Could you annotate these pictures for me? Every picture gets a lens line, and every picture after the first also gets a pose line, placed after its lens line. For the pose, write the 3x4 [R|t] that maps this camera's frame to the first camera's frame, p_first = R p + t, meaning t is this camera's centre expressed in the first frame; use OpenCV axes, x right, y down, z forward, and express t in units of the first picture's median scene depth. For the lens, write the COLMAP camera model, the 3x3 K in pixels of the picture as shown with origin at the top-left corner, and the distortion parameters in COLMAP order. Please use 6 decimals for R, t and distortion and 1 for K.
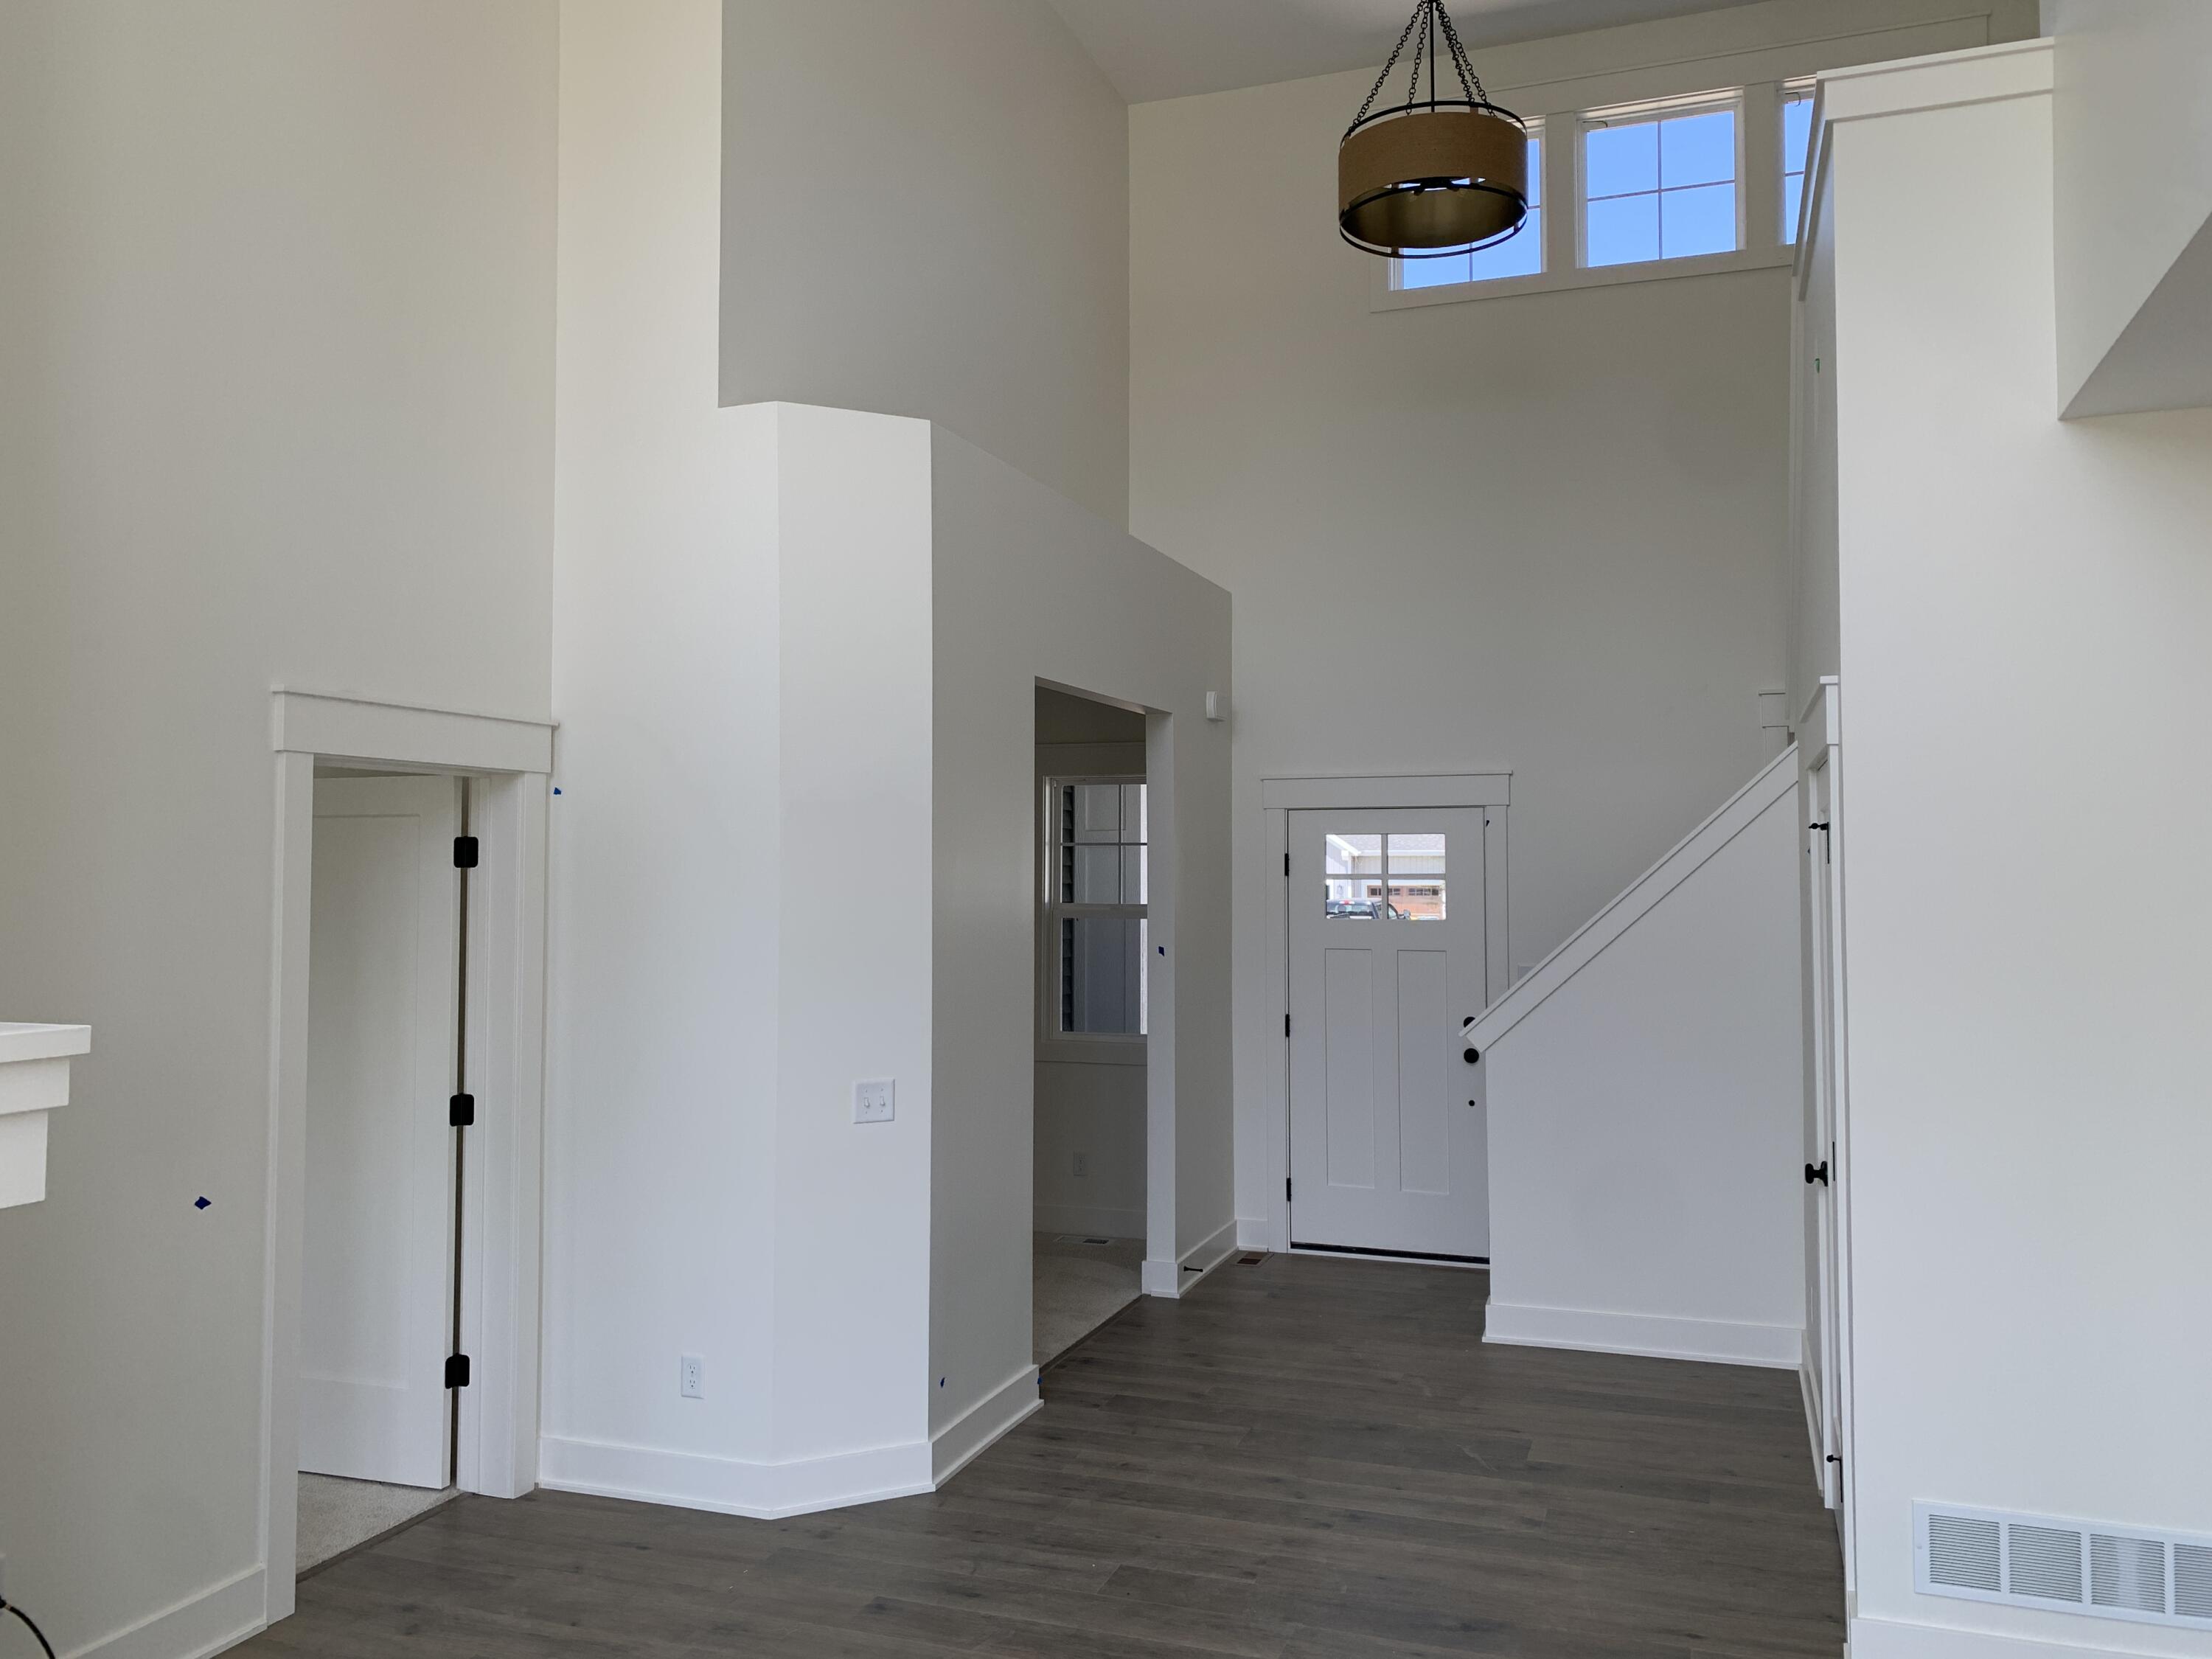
lens RADIAL K [[1699.0, 0, 1109.2], [0, 1699.0, 810.8], [0, 0, 1]] dist [0.007103, -0.003568]
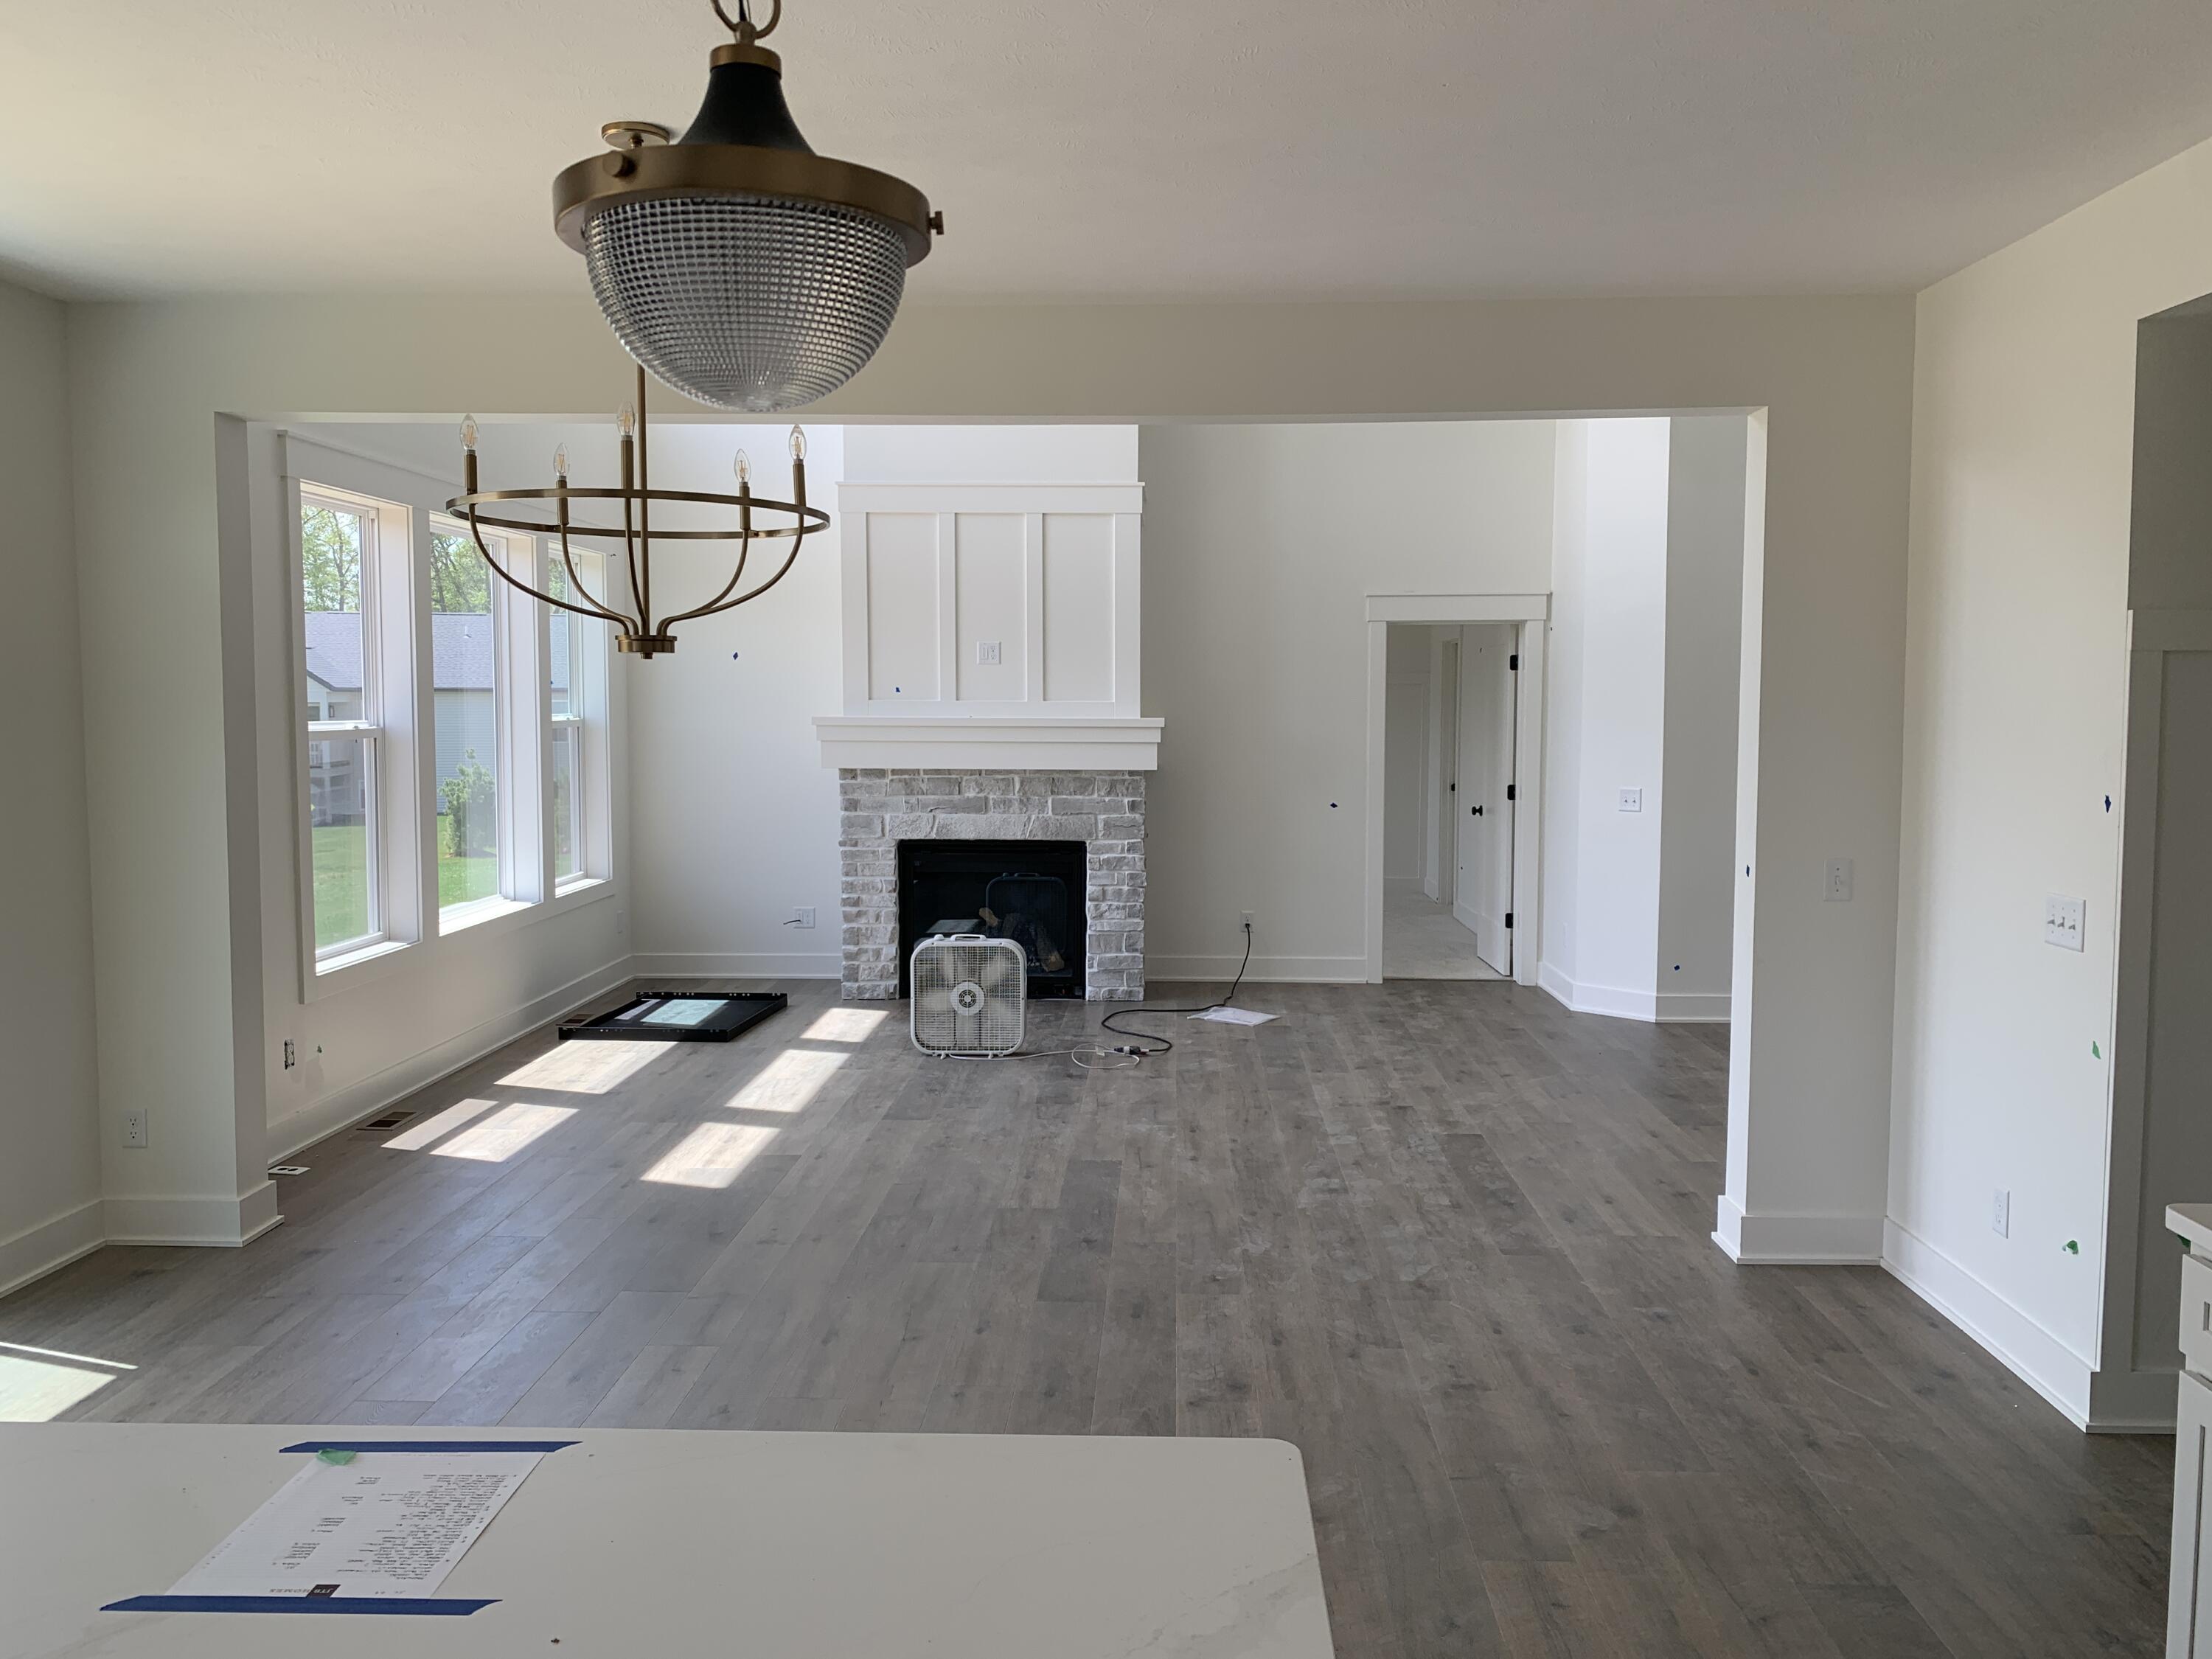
lens RADIAL K [[1701.4, 0, 1106.0], [0, 1701.4, 829.5], [0, 0, 1]] dist [0.063222, -0.006696]
pose [[0.297911, 0.072689, -0.951822, 1.782960], [0.032210, 0.995763, 0.086126, 0.036786], [0.954050, -0.056317, 0.294308, -0.071372]]
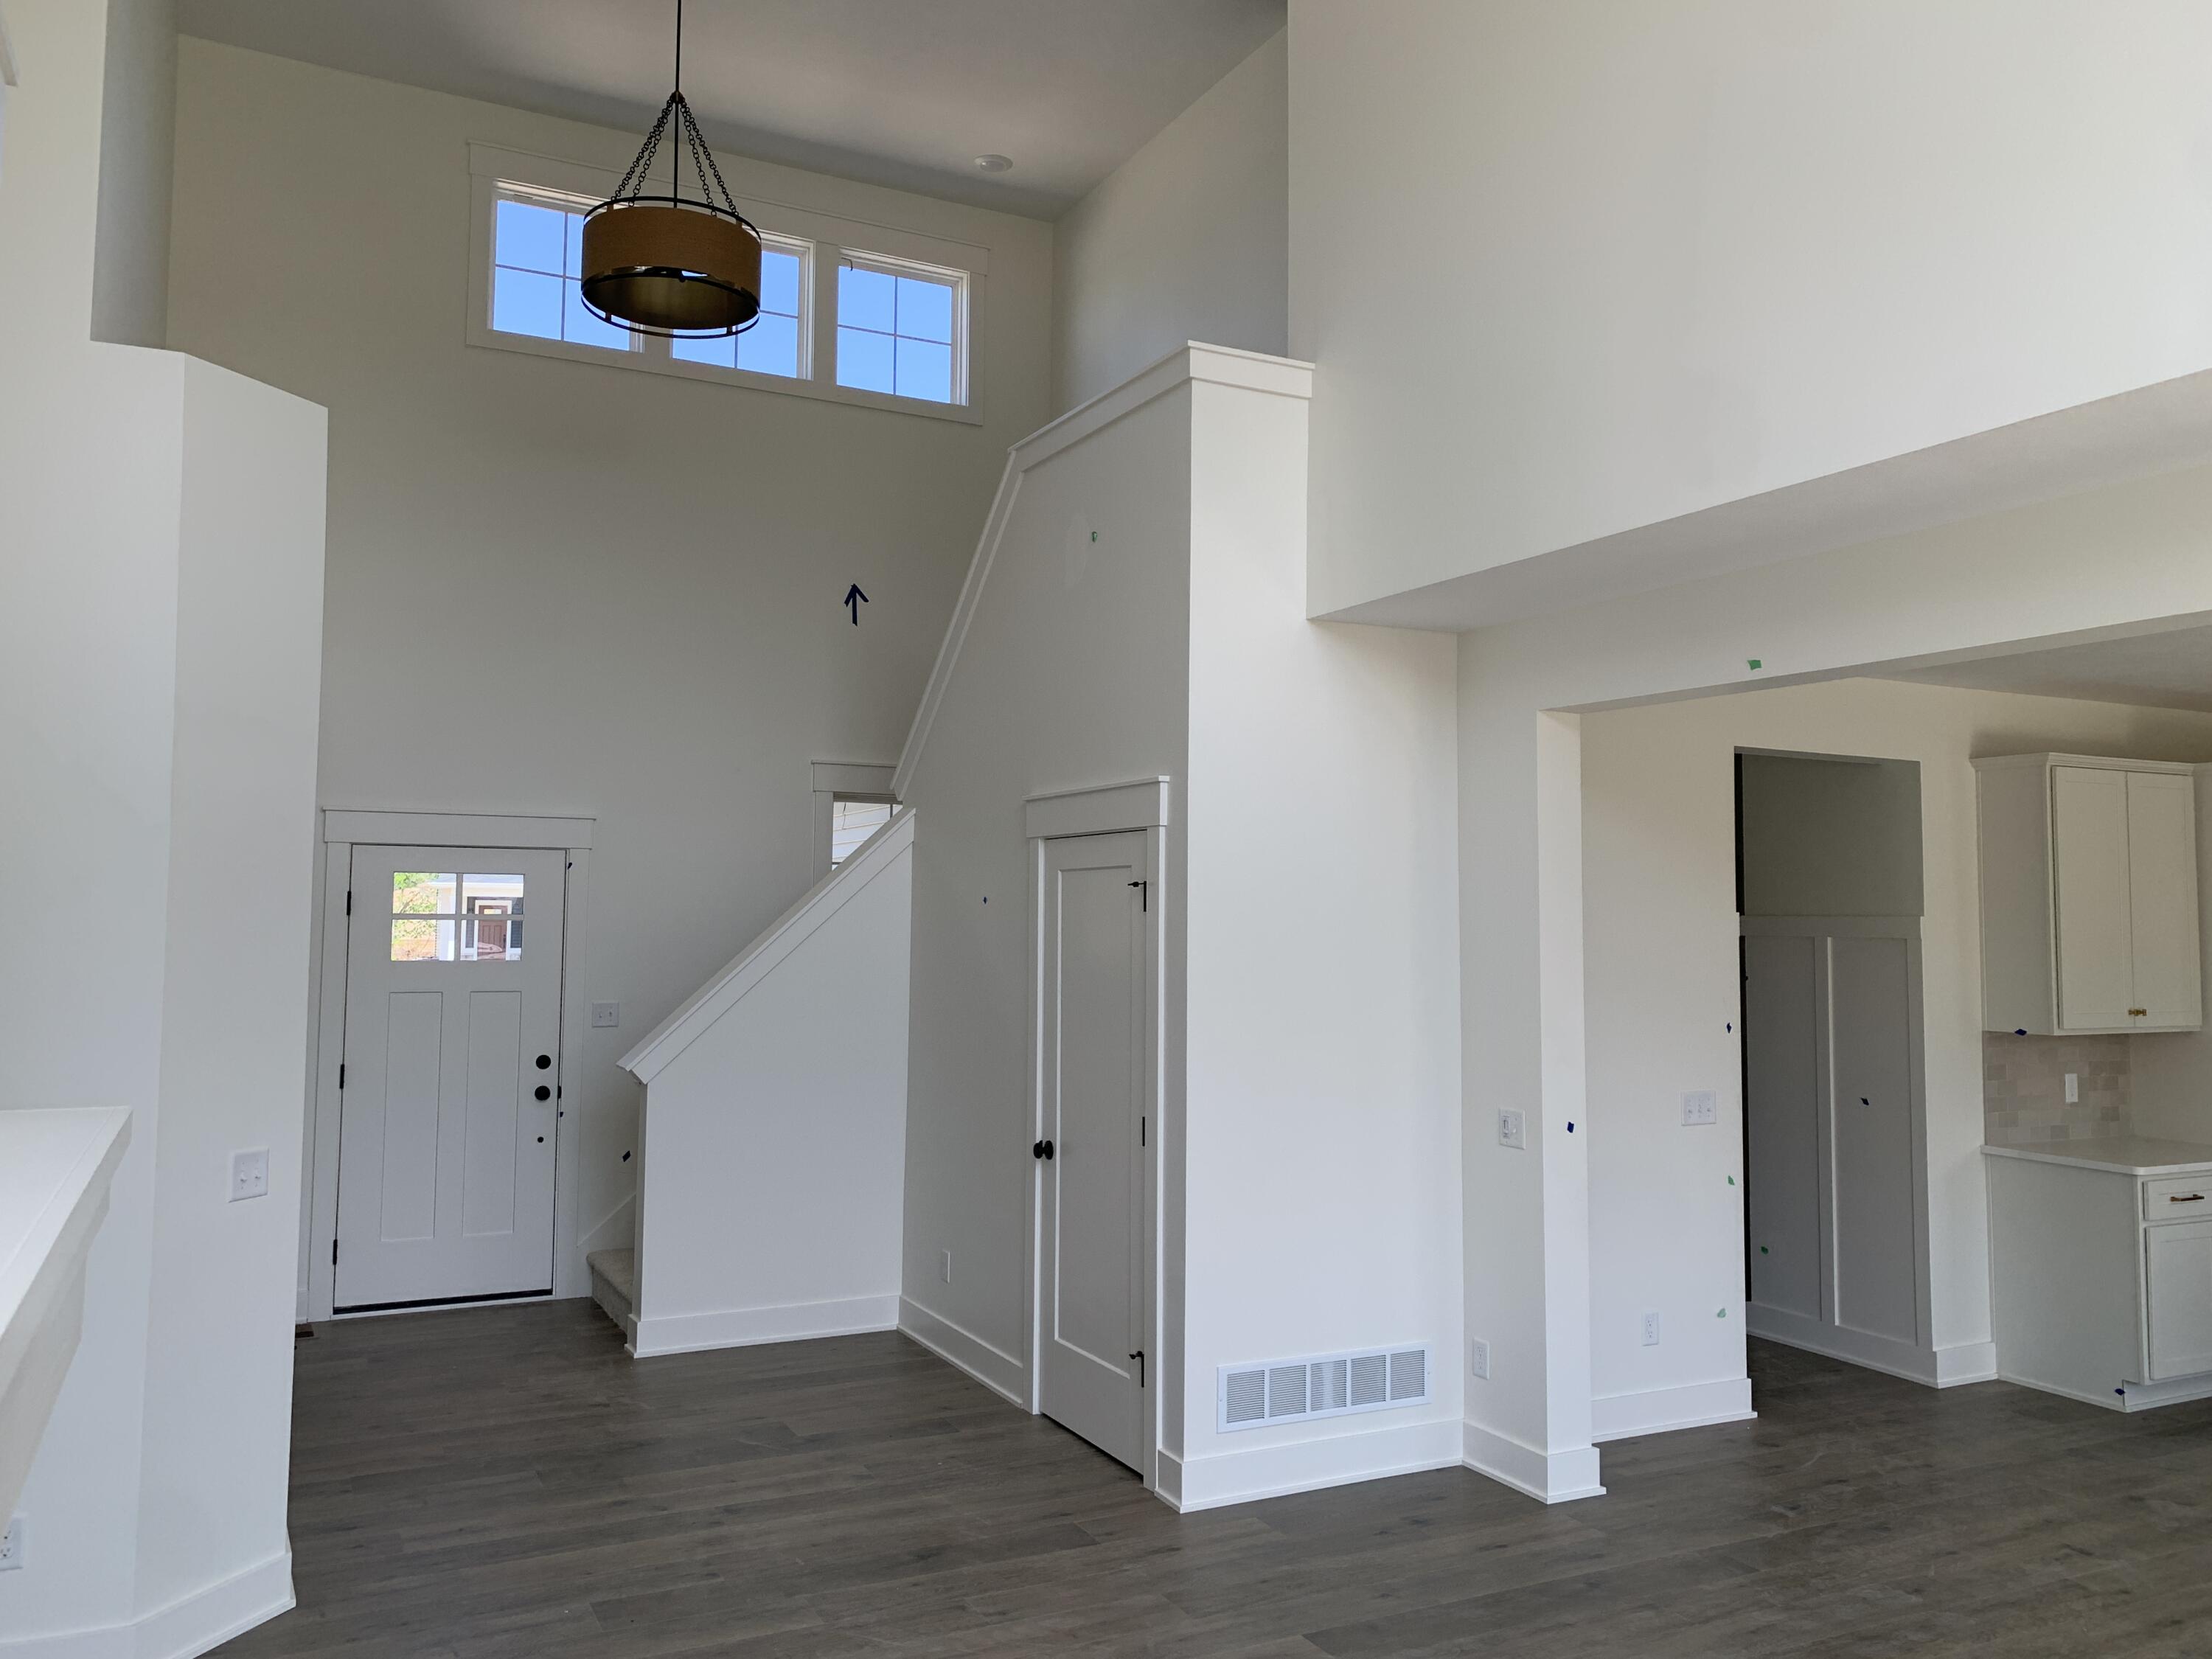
lens RADIAL K [[1699.0, 0, 1109.2], [0, 1699.0, 810.8], [0, 0, 1]] dist [0.007103, -0.003568]
pose [[0.690766, 0.050269, 0.721329, -0.463562], [-0.034892, 0.998736, -0.036188, -0.000065], [-0.722236, -0.000171, 0.691647, 0.070035]]
